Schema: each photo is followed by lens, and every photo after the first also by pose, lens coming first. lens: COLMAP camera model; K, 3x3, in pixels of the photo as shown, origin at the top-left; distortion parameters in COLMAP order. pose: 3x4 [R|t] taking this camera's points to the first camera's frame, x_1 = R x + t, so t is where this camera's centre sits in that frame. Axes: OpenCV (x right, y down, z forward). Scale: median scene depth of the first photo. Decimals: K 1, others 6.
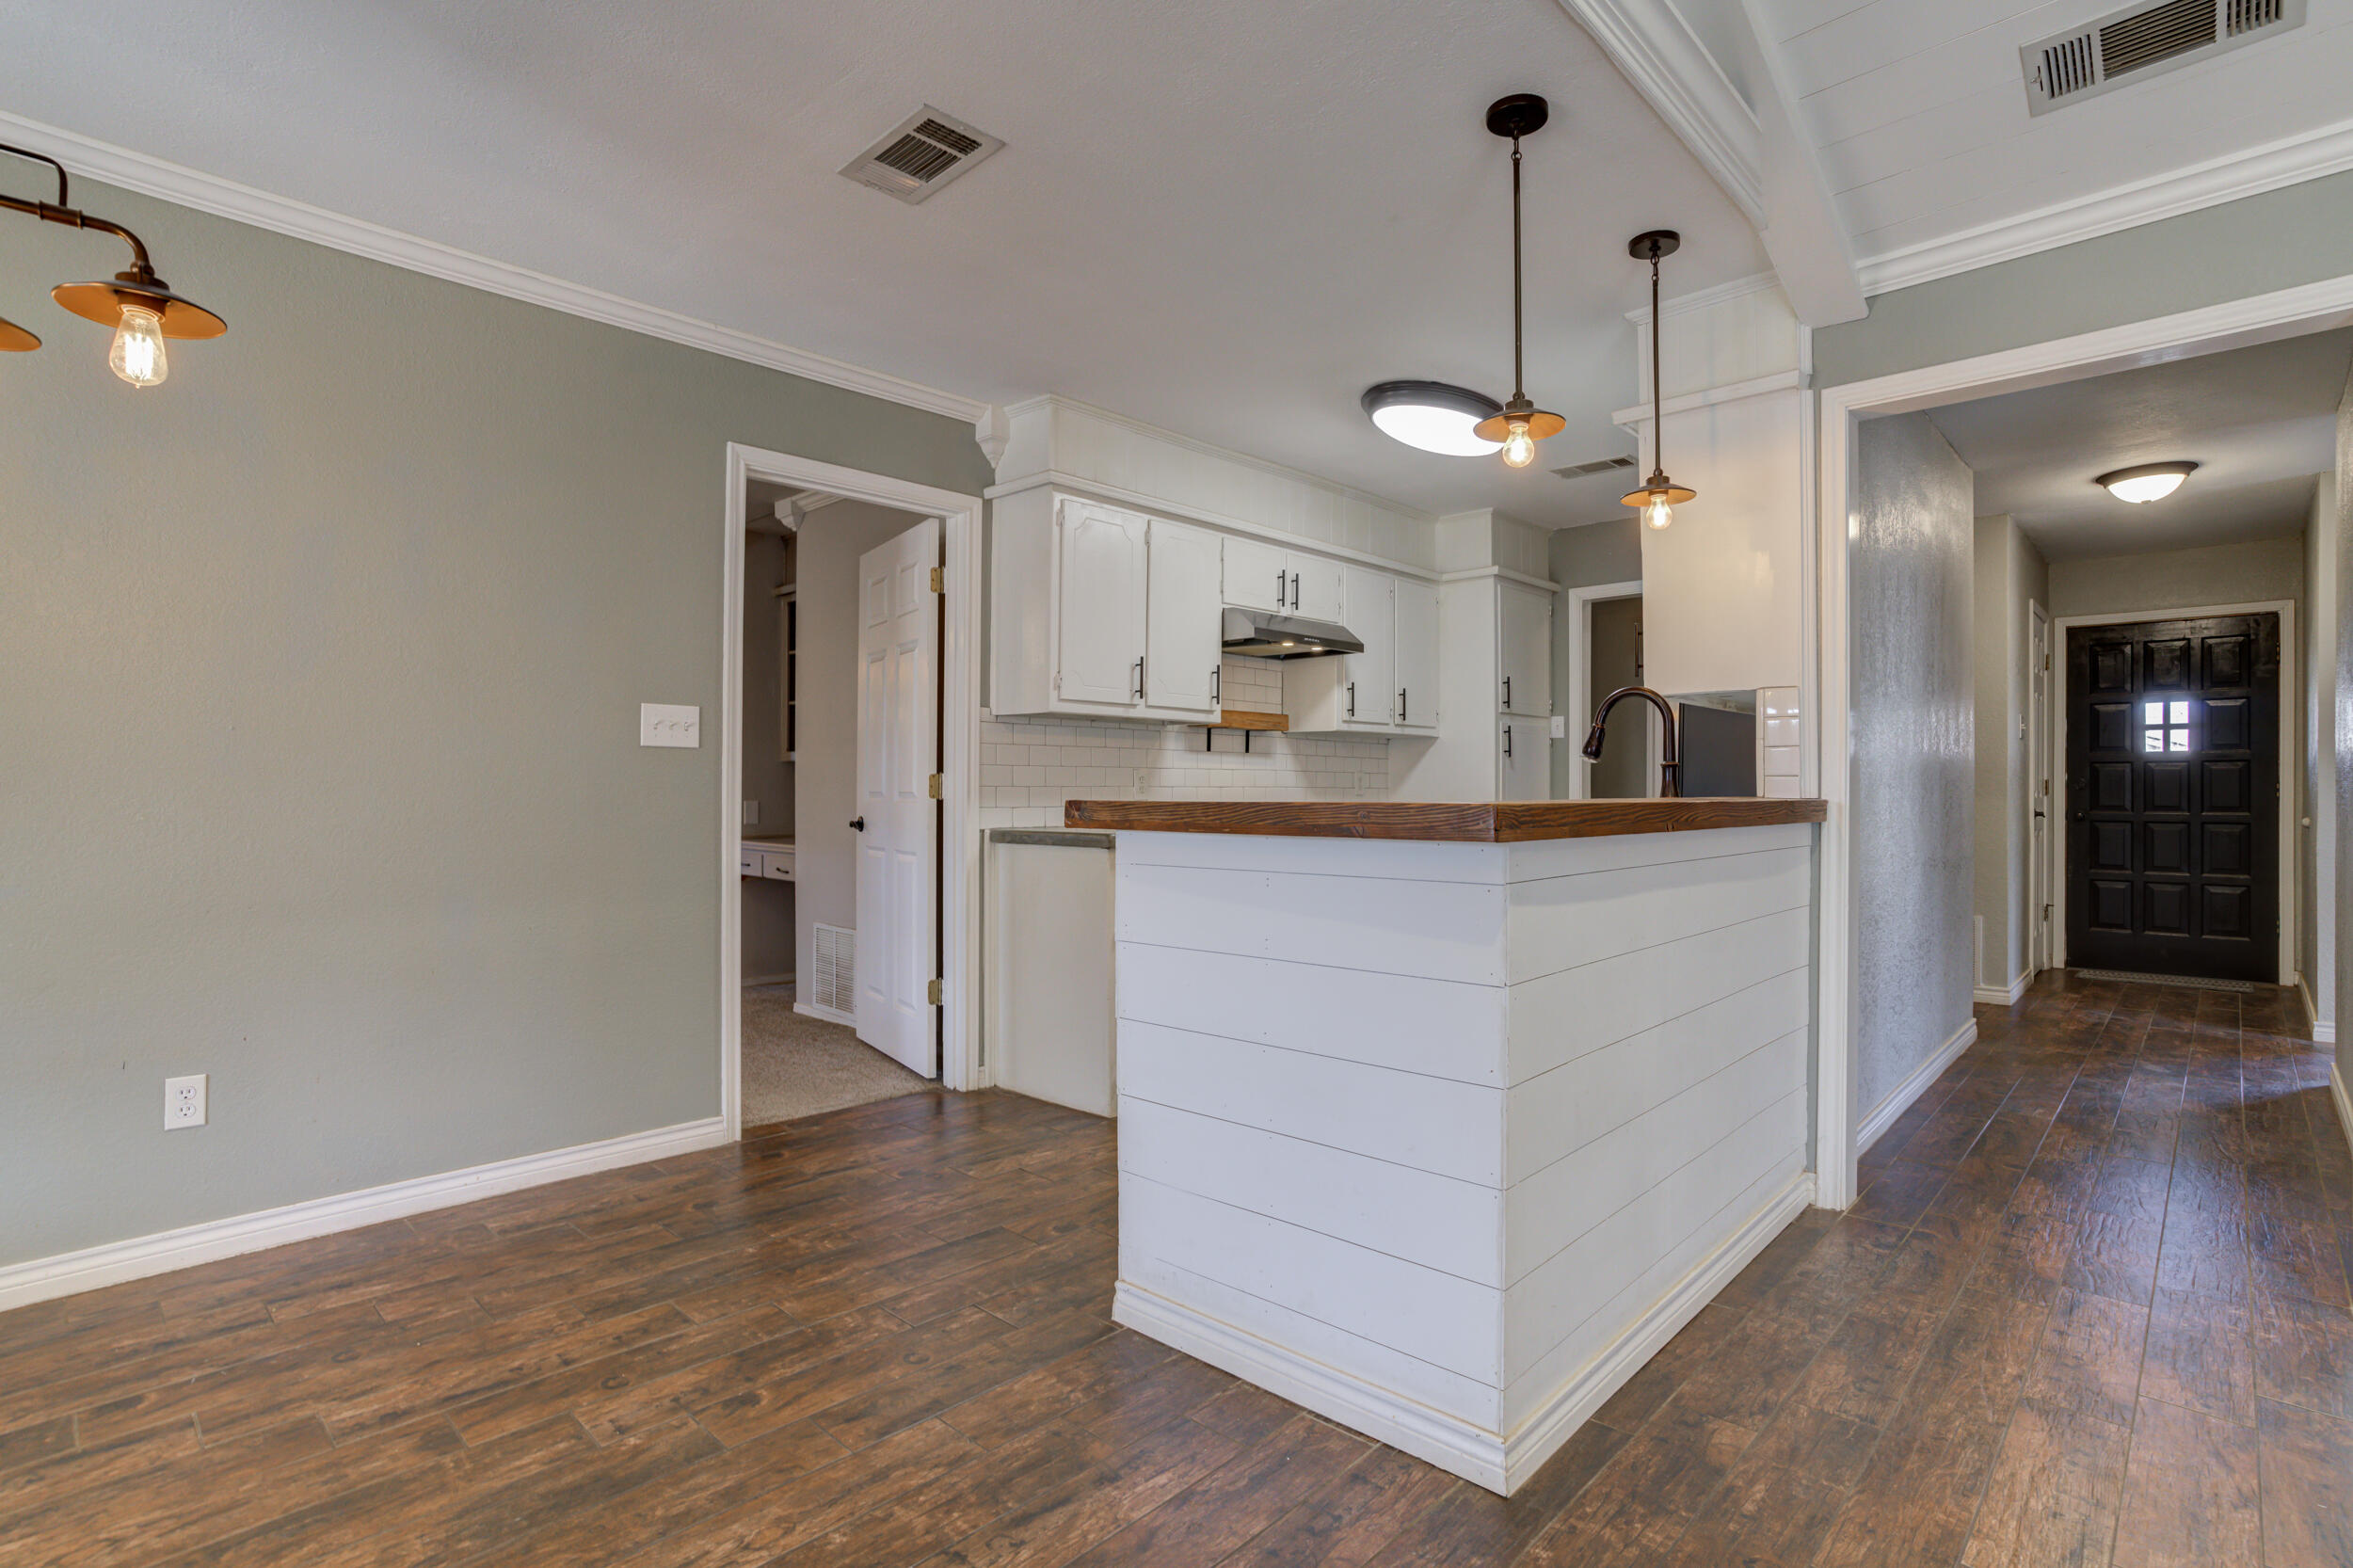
lens RADIAL K [[1157.0, 0, 1192.4], [0, 1157.0, 791.2], [0, 0, 1]] dist [-0.063832, 0.032780]
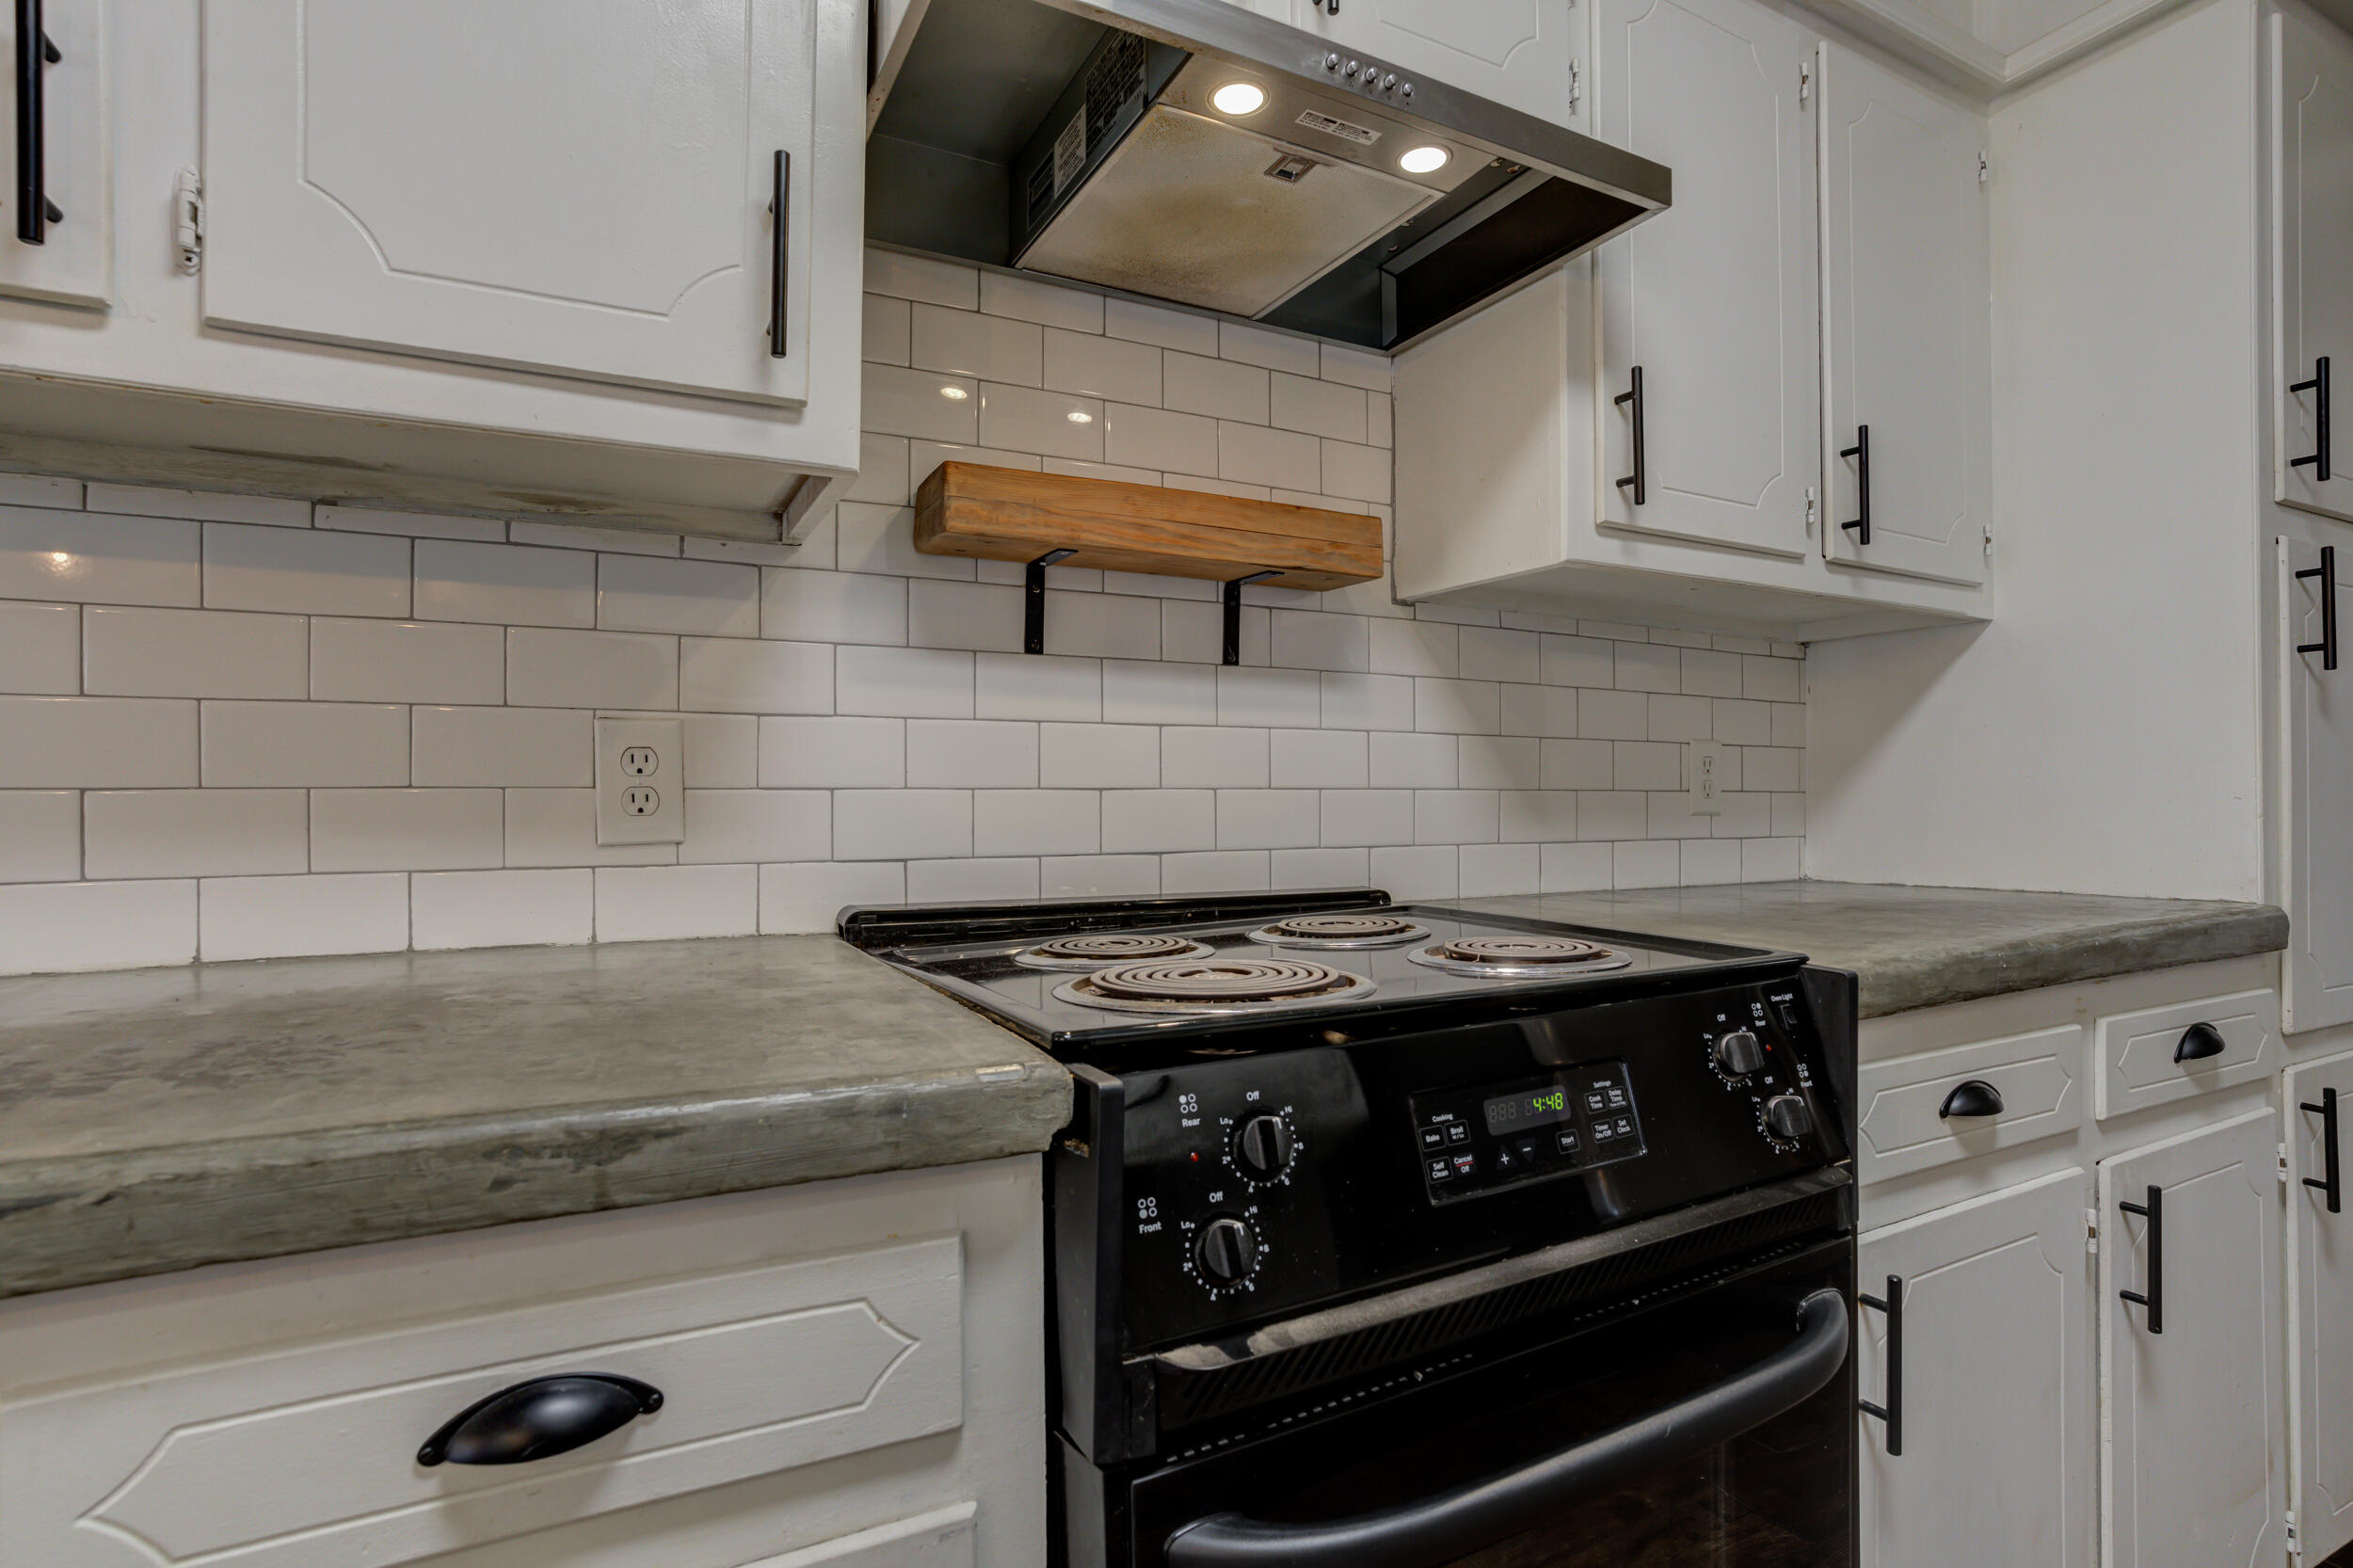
lens RADIAL K [[1161.6, 0, 1156.3], [0, 1161.6, 781.9], [0, 0, 1]] dist [-0.075827, 0.041603]
pose [[0.938874, -0.004720, -0.344229, 0.155322], [0.001149, 0.999943, -0.010577, -0.003011], [0.344260, 0.009535, 0.938826, 0.906999]]
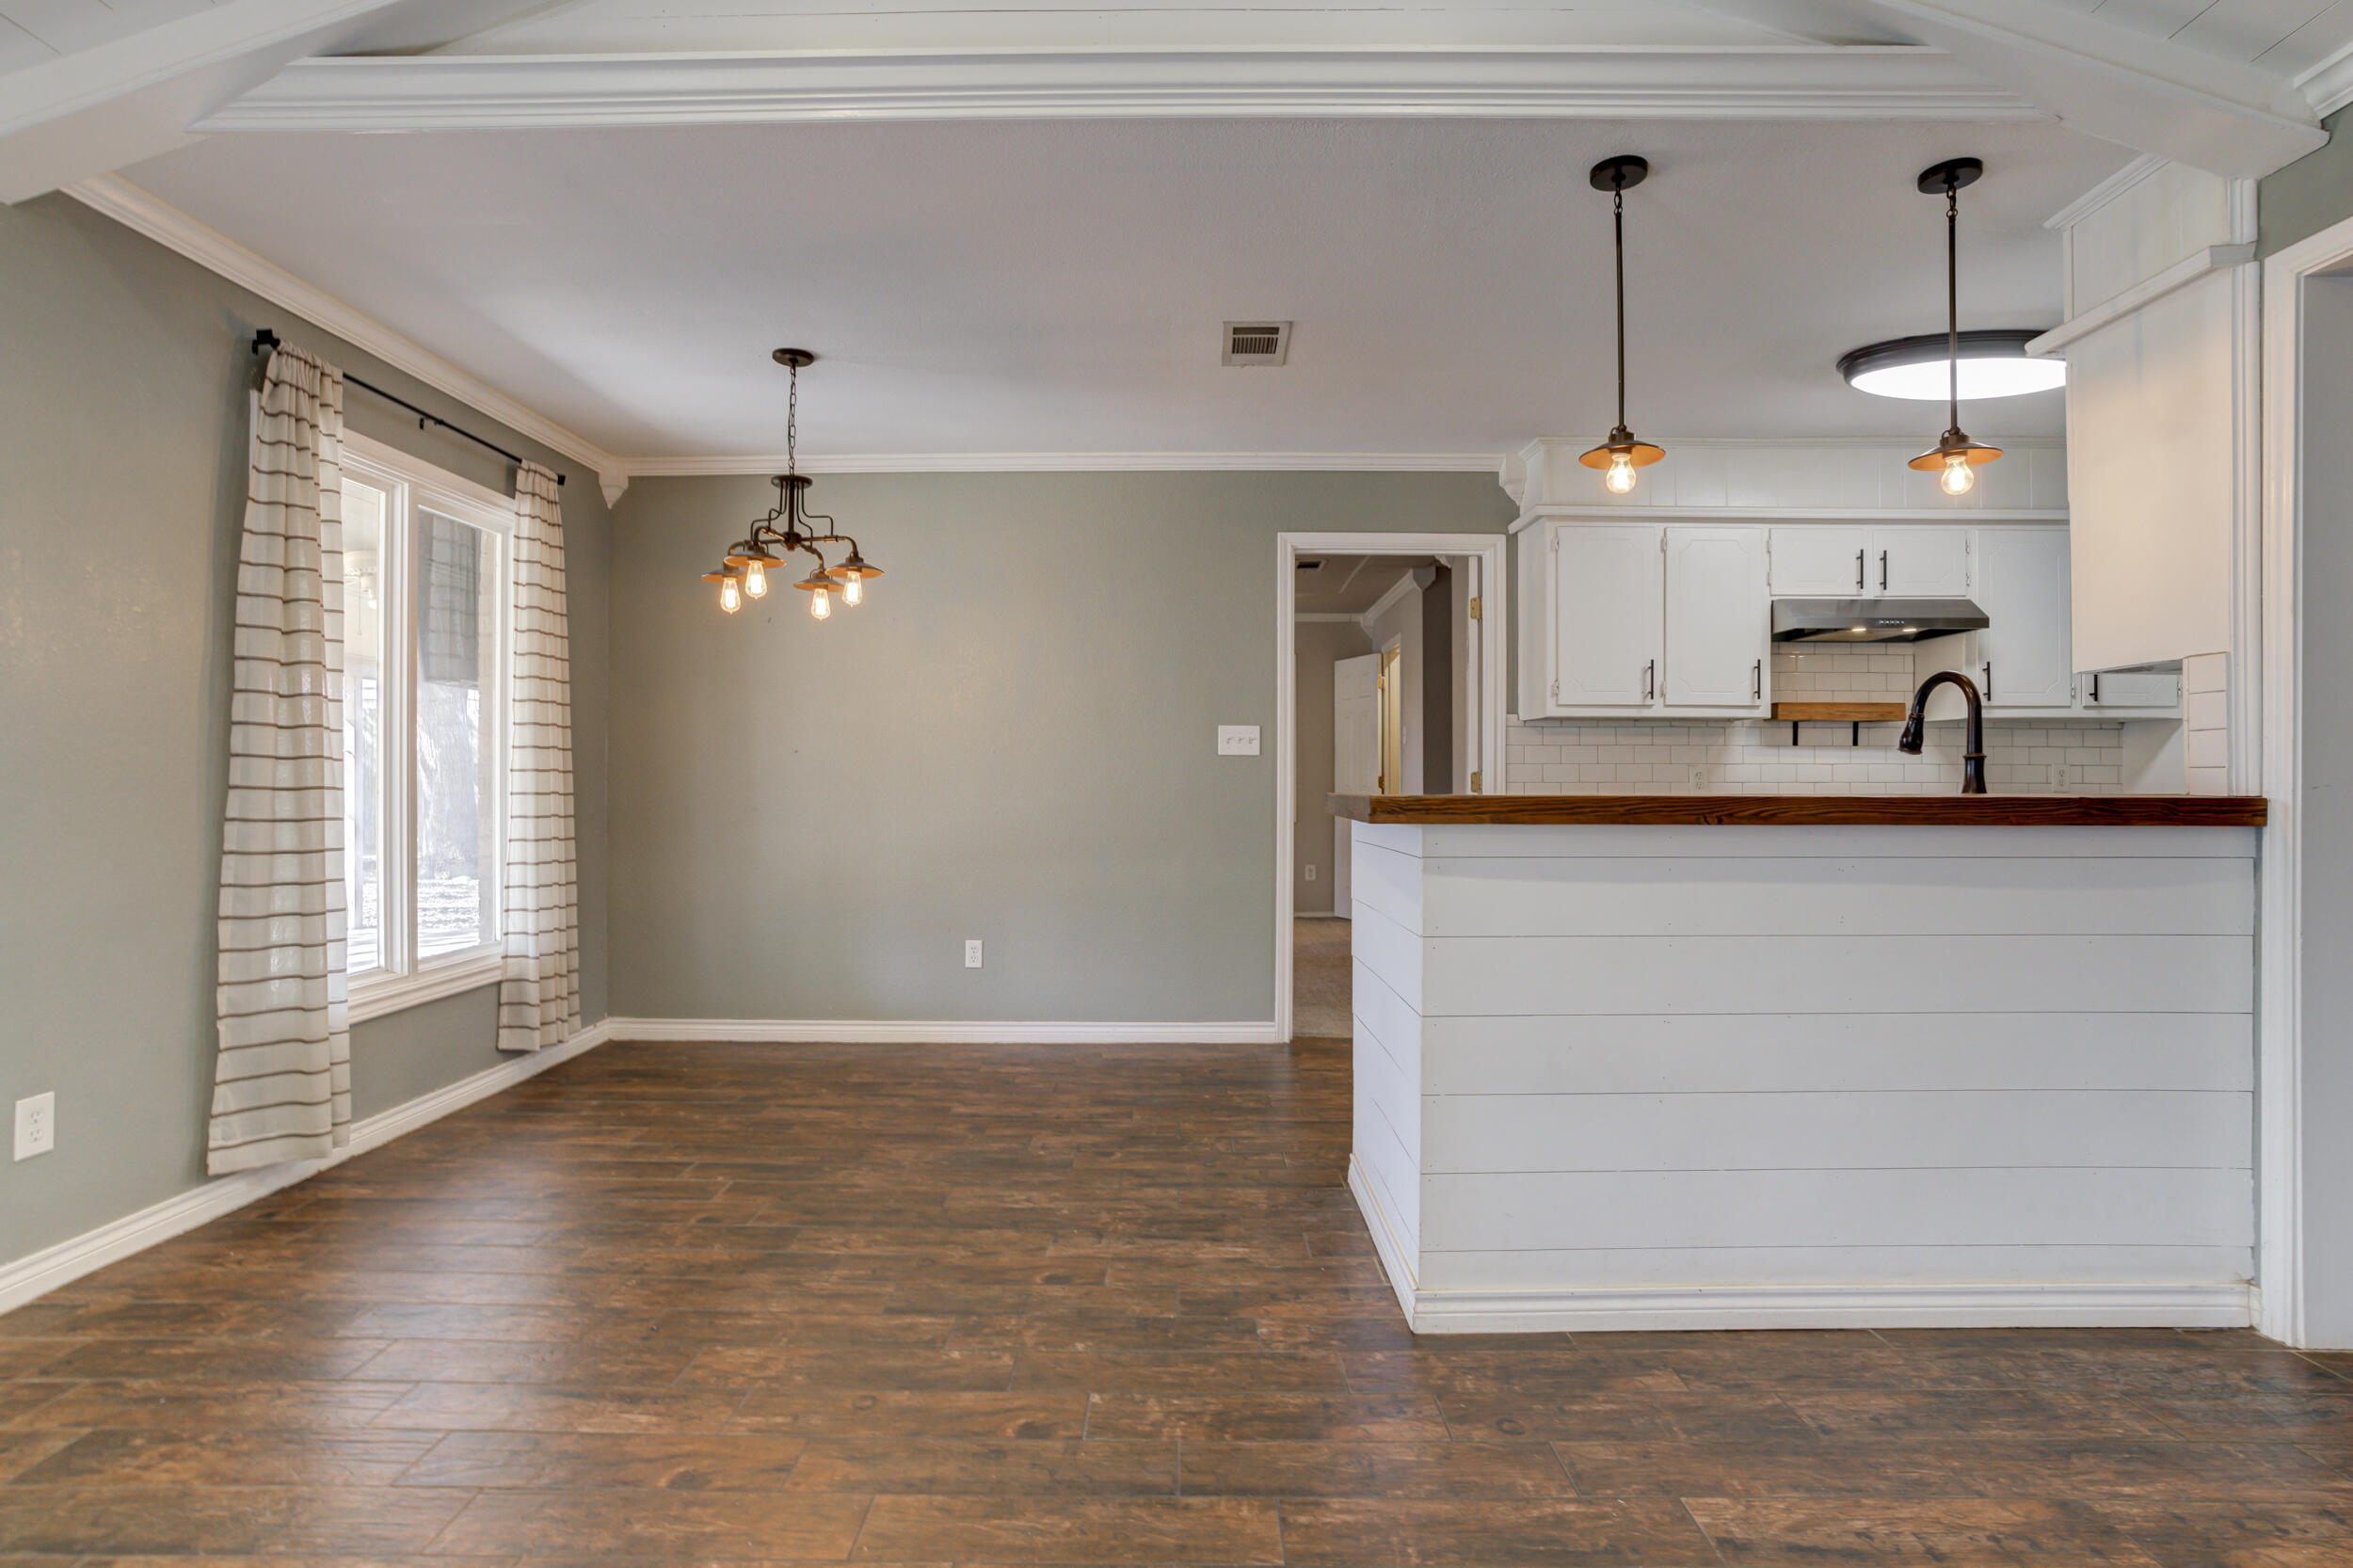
lens RADIAL K [[1161.6, 0, 1156.3], [0, 1161.6, 781.9], [0, 0, 1]] dist [-0.075827, 0.041603]
pose [[0.674477, -0.002810, -0.738290, 0.422943], [-0.001247, 0.999987, -0.004945, 0.001217], [0.738295, 0.004256, 0.674465, -0.039578]]
